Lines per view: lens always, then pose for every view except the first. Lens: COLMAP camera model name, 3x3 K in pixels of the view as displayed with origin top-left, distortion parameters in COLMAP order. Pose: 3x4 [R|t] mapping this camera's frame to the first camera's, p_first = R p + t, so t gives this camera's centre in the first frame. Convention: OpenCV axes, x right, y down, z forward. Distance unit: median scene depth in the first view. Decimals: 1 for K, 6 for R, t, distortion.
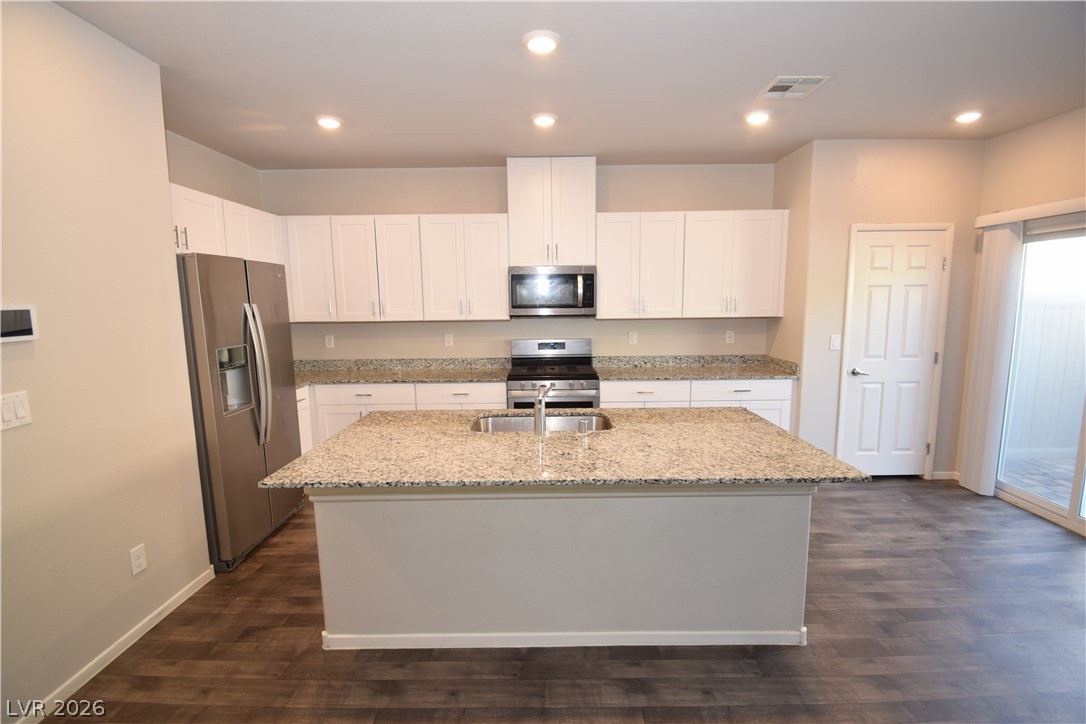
lens RADIAL K [[483.0, 0, 544.2], [0, 483.0, 363.8], [0, 0, 1]] dist [0.000305, -0.013896]
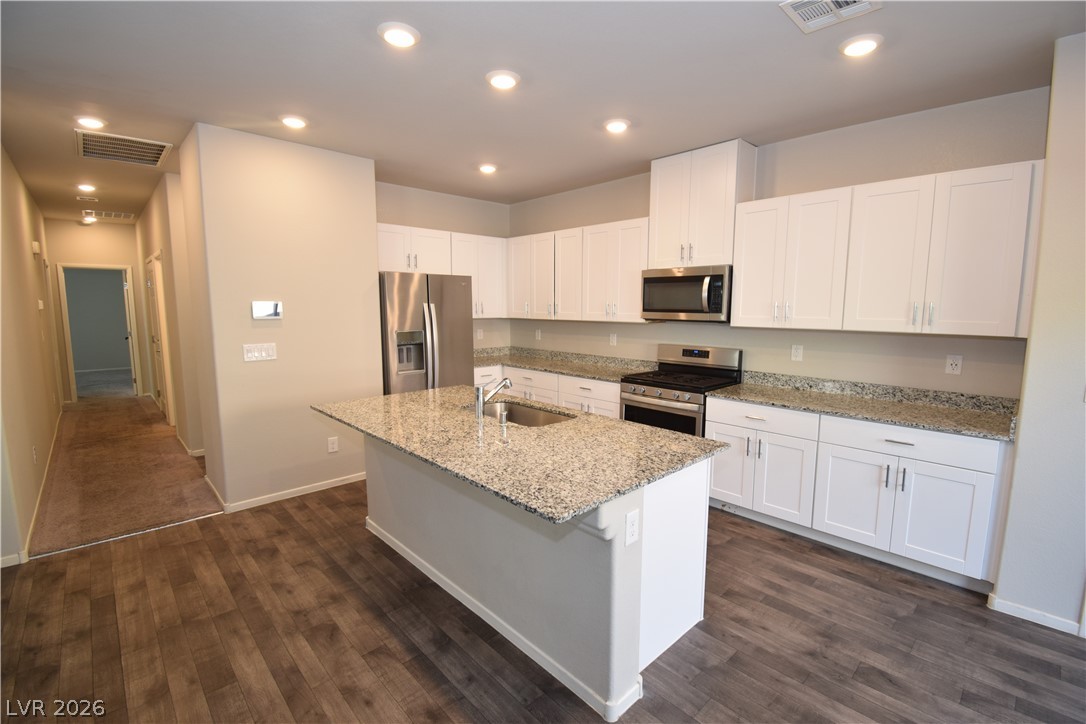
lens RADIAL K [[483.0, 0, 540.6], [0, 483.0, 363.4], [0, 0, 1]] dist [0.000305, -0.013896]
pose [[0.685620, 0.102390, -0.720722, 0.534393], [-0.105293, 0.993596, 0.040991, -0.028035], [0.720304, 0.047783, 0.692011, 0.166613]]
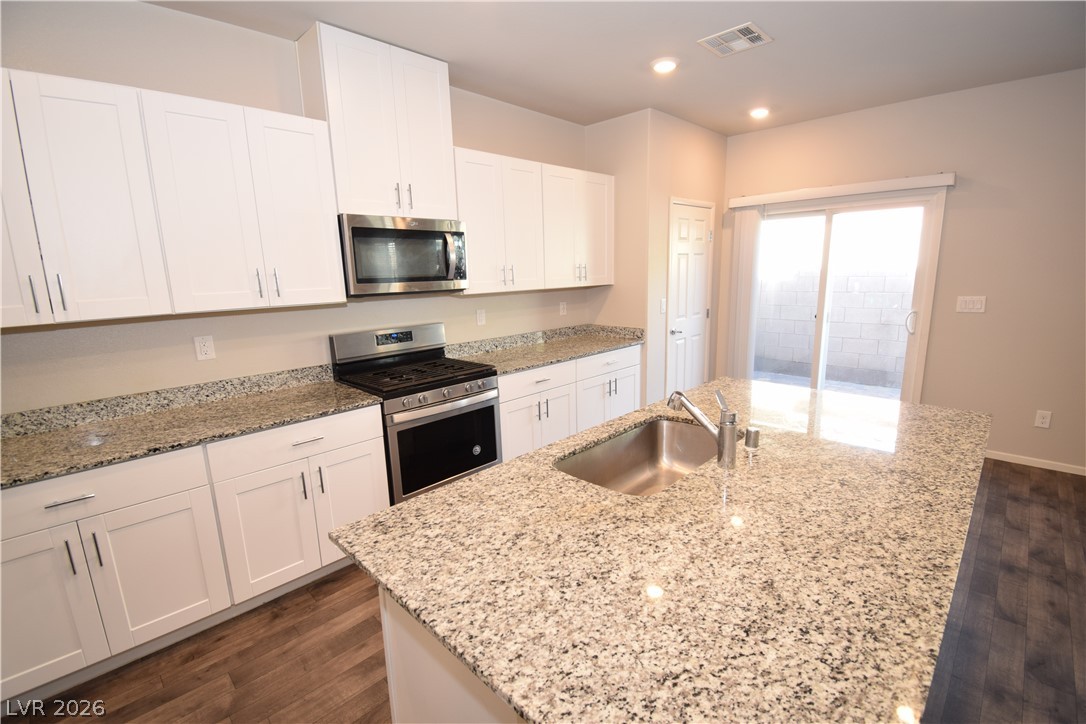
lens RADIAL K [[483.0, 0, 549.0], [0, 483.0, 364.3], [0, 0, 1]] dist [0.000305, -0.013896]
pose [[0.694609, -0.145856, 0.704446, -0.354642], [0.111613, 0.989223, 0.094765, -0.045375], [-0.710676, 0.012801, 0.703403, 0.410476]]
